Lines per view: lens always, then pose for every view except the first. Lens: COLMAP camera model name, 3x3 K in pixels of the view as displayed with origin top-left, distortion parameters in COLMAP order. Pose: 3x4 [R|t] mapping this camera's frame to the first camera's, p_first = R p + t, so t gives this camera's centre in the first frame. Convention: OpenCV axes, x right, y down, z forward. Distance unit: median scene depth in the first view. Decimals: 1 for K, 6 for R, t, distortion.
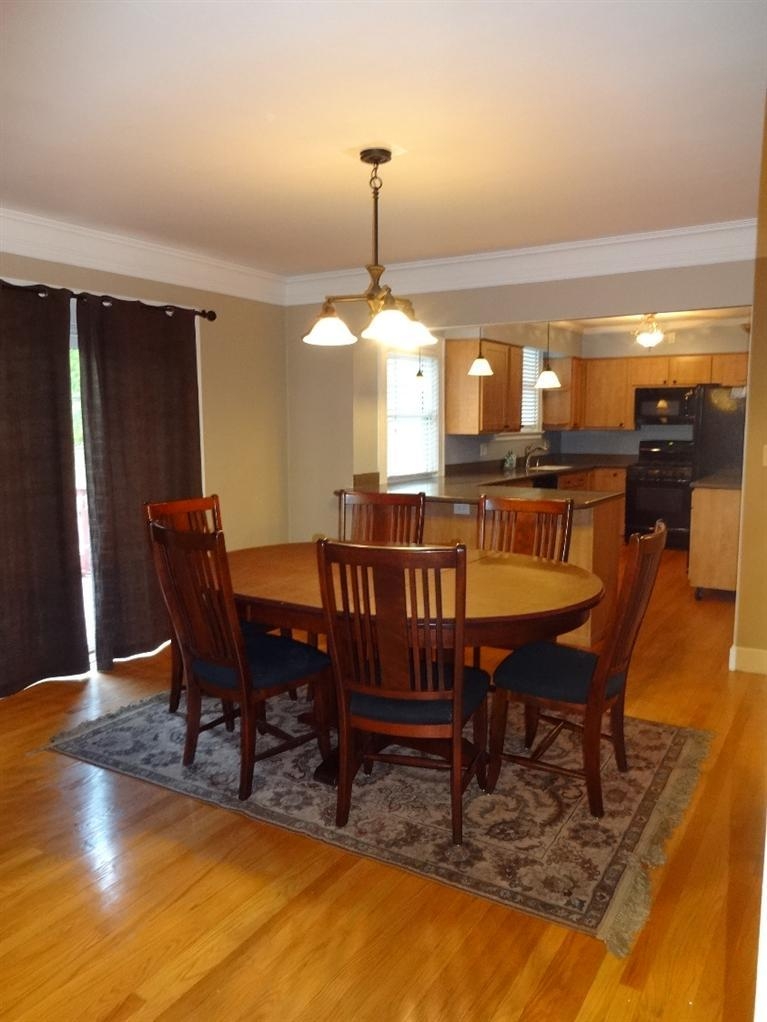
lens RADIAL K [[751.3, 0, 388.5], [0, 751.3, 512.9], [0, 0, 1]] dist [-0.005407, 0.000837]
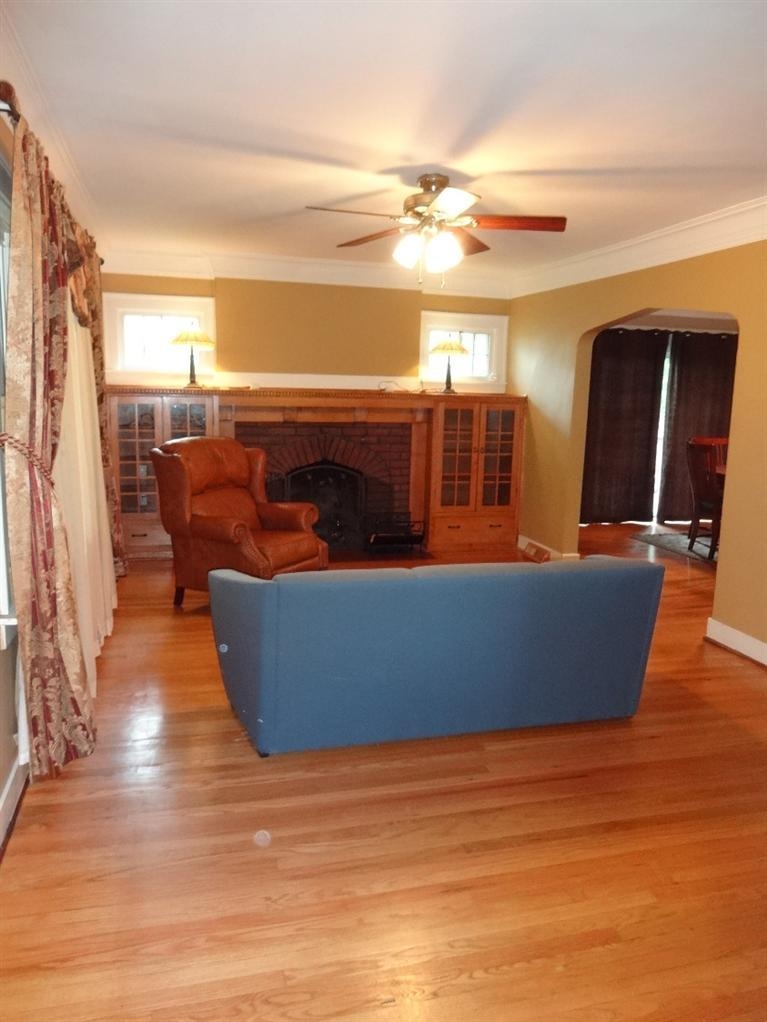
lens RADIAL K [[751.3, 0, 388.5], [0, 751.3, 512.9], [0, 0, 1]] dist [-0.005407, 0.000837]
pose [[0.736066, 0.139155, -0.662452, 0.255221], [-0.110668, 0.990213, 0.085039, 0.059625], [0.667801, 0.010718, 0.744262, -0.602201]]
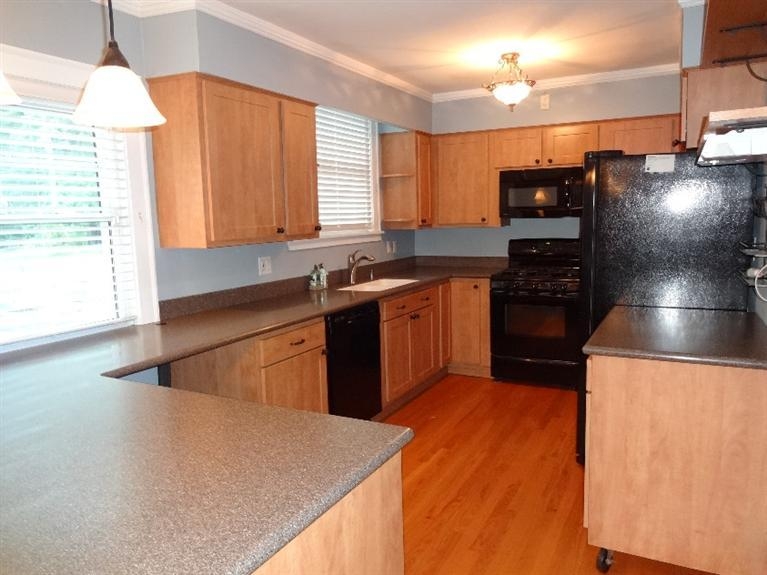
lens RADIAL K [[563.9, 0, 383.5], [0, 563.9, 287.5], [0, 0, 1]] dist [-0.005407, 0.000837]
pose [[0.997478, -0.033338, 0.062660, 0.223228], [0.033070, 0.999439, 0.005321, -0.072415], [-0.062802, -0.003236, 0.998021, 0.570196]]
